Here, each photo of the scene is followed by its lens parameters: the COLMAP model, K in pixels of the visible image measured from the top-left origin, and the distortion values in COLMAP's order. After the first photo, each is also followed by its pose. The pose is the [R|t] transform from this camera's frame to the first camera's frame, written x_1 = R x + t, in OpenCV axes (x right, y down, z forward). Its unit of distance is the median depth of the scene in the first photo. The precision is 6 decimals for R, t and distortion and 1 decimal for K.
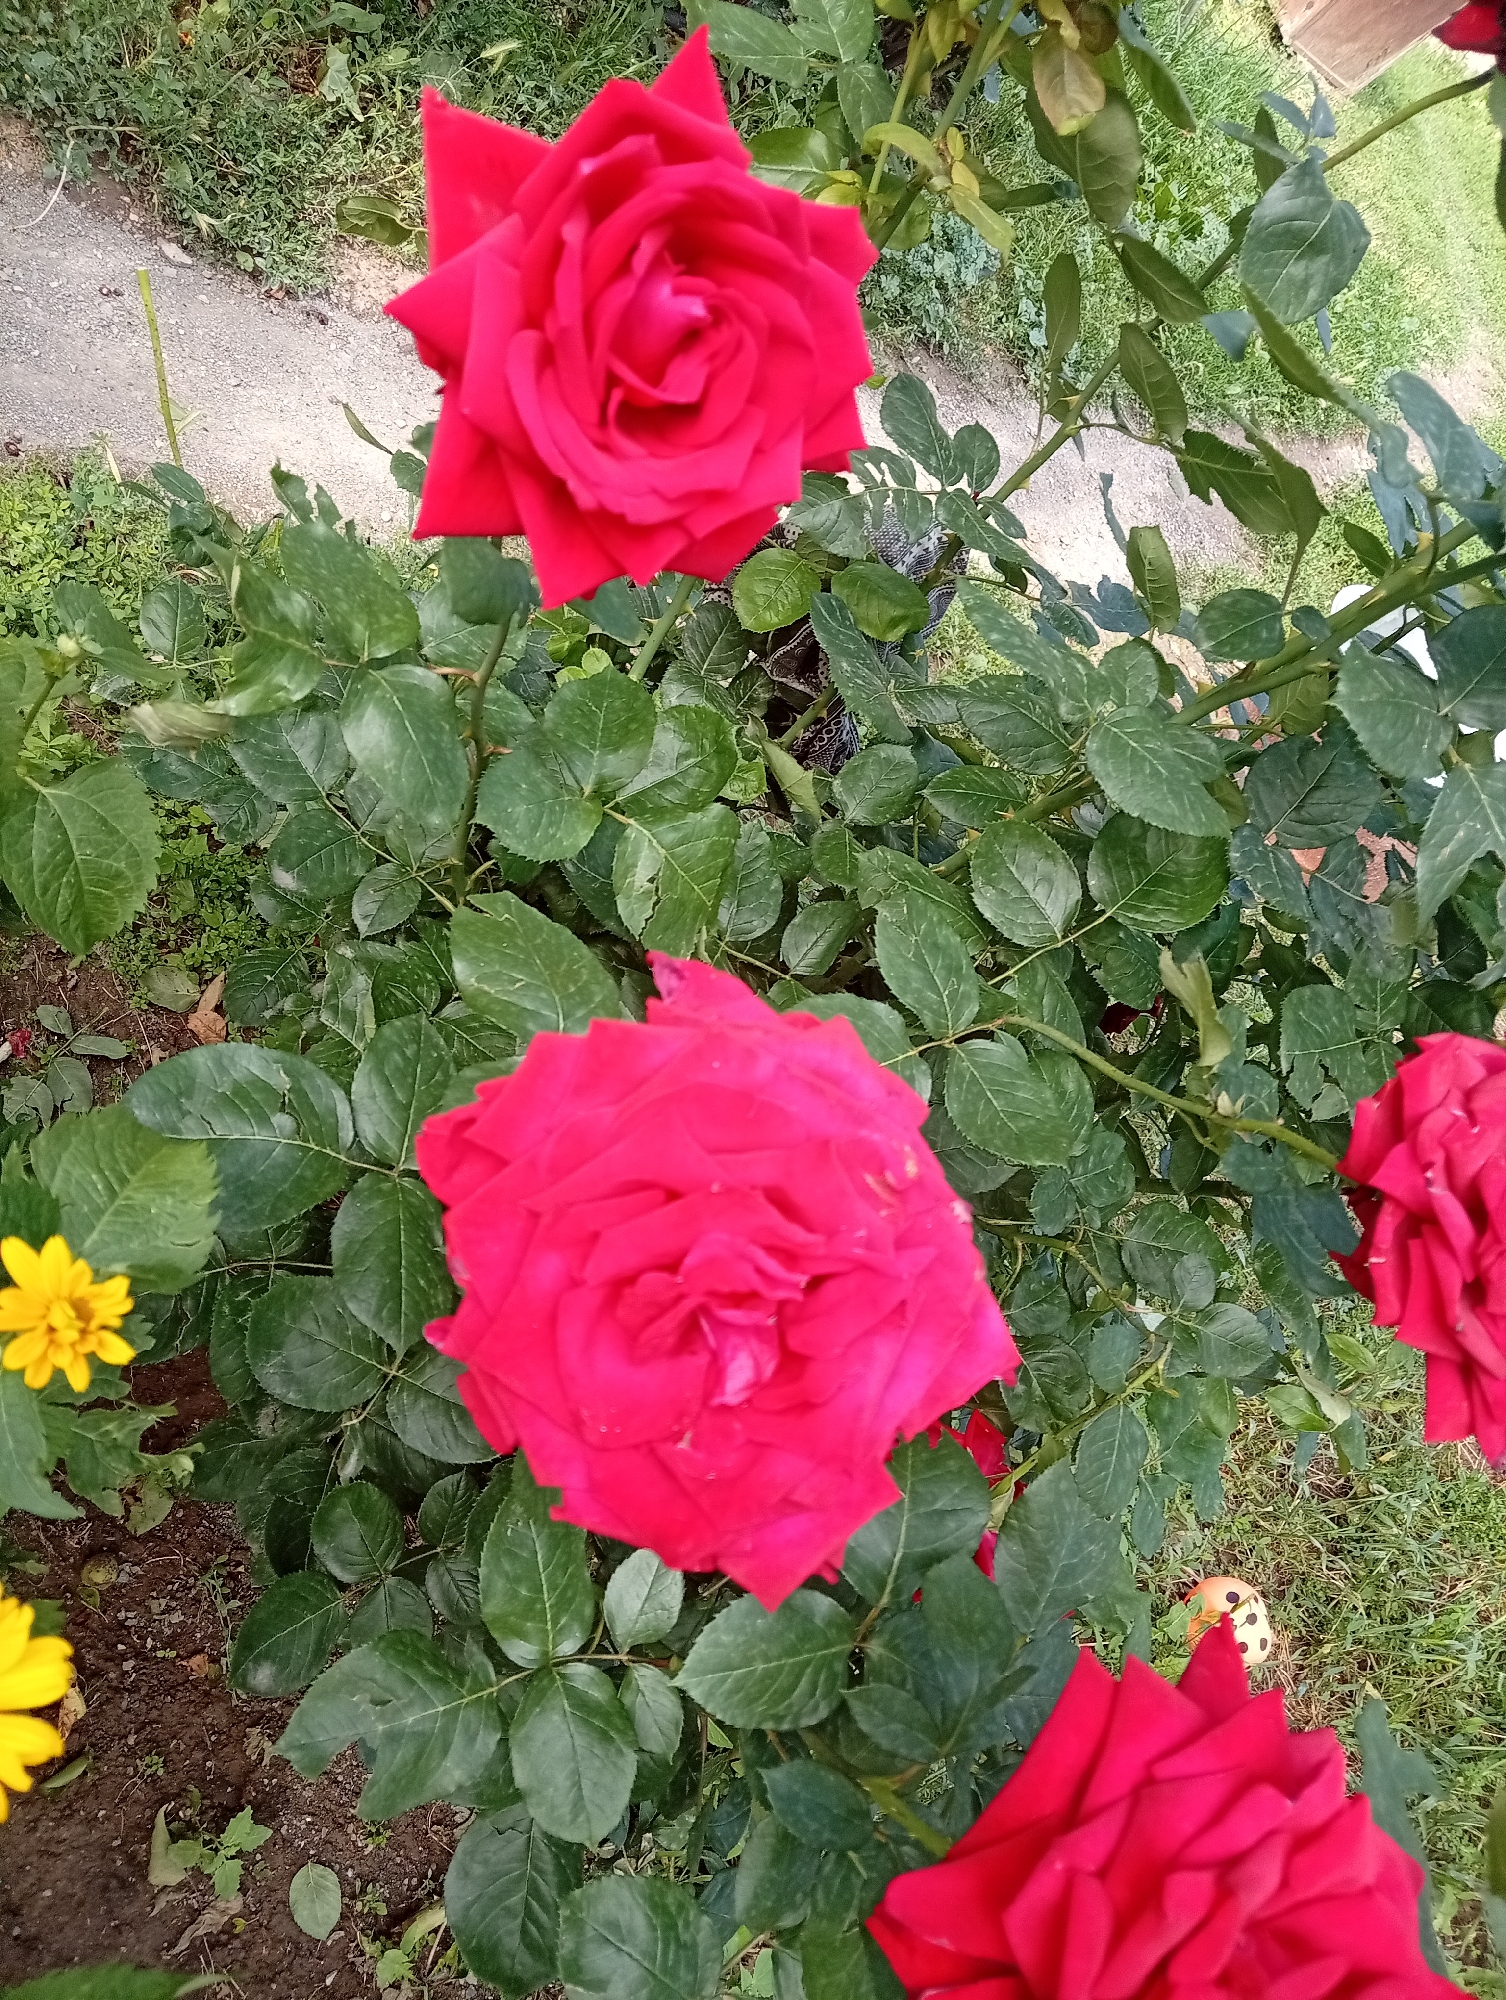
lens RADIAL K [[1500.7, 0, 756.5], [0, 1500.7, 971.4], [0, 0, 1]] dist [-0.061614, 0.006788]
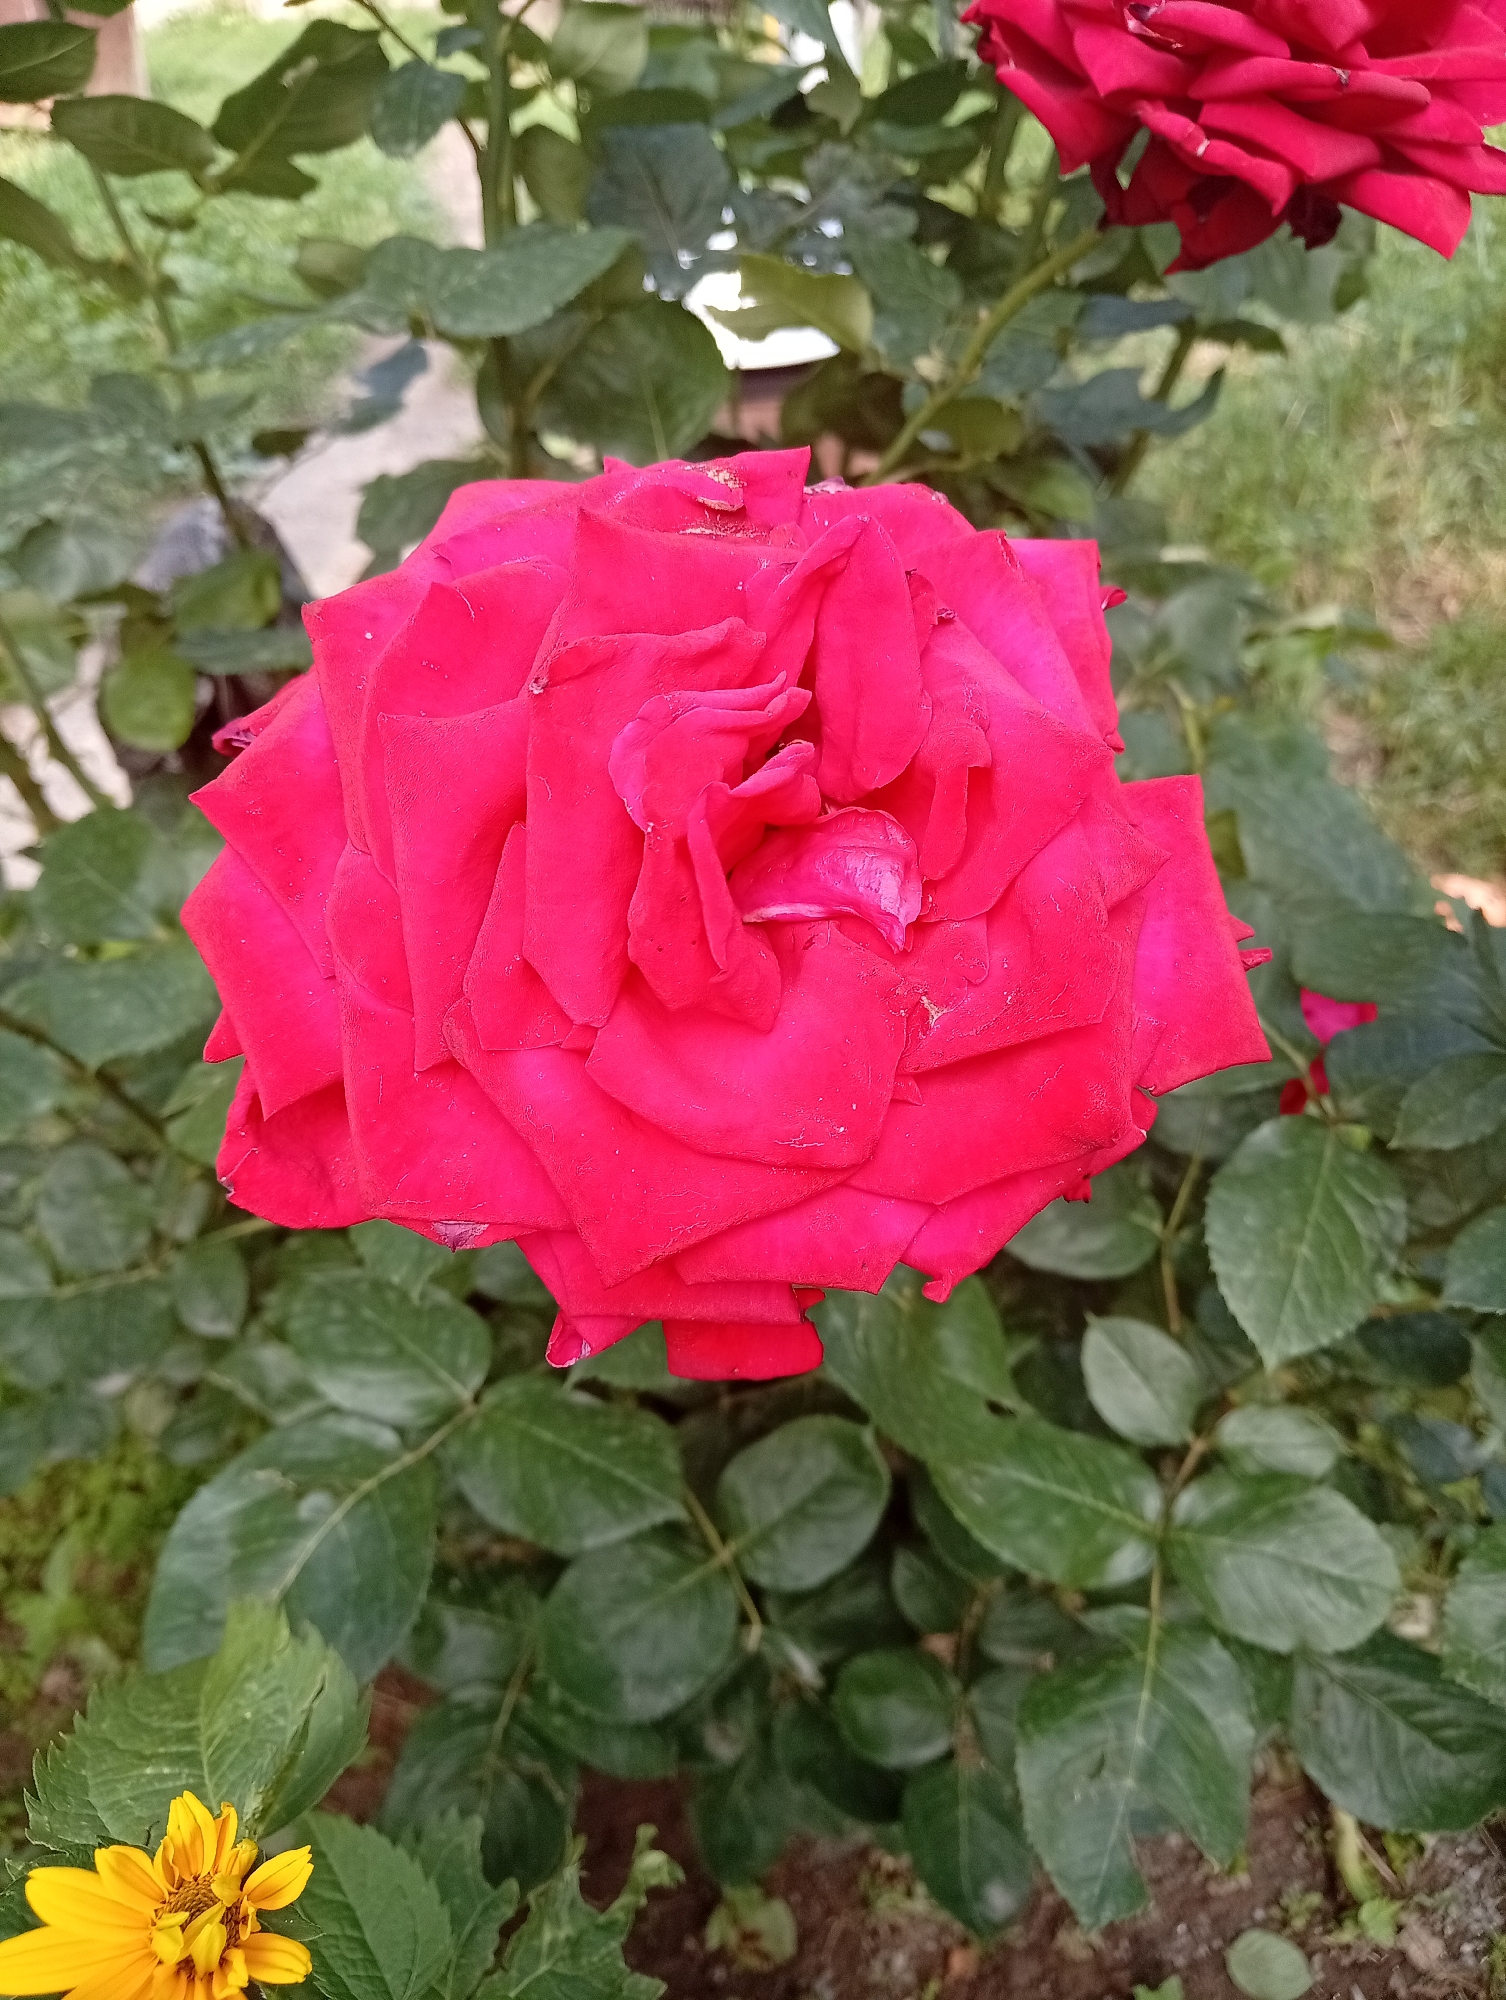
lens RADIAL K [[1539.5, 0, 753.0], [0, 1539.5, 1000.0], [0, 0, 1]] dist [-0.123360, 0.084631]
pose [[0.486406, -0.868939, 0.091401, -0.072927], [0.870540, 0.490905, 0.034249, 0.134860], [-0.074630, 0.062910, 0.995225, 0.253814]]
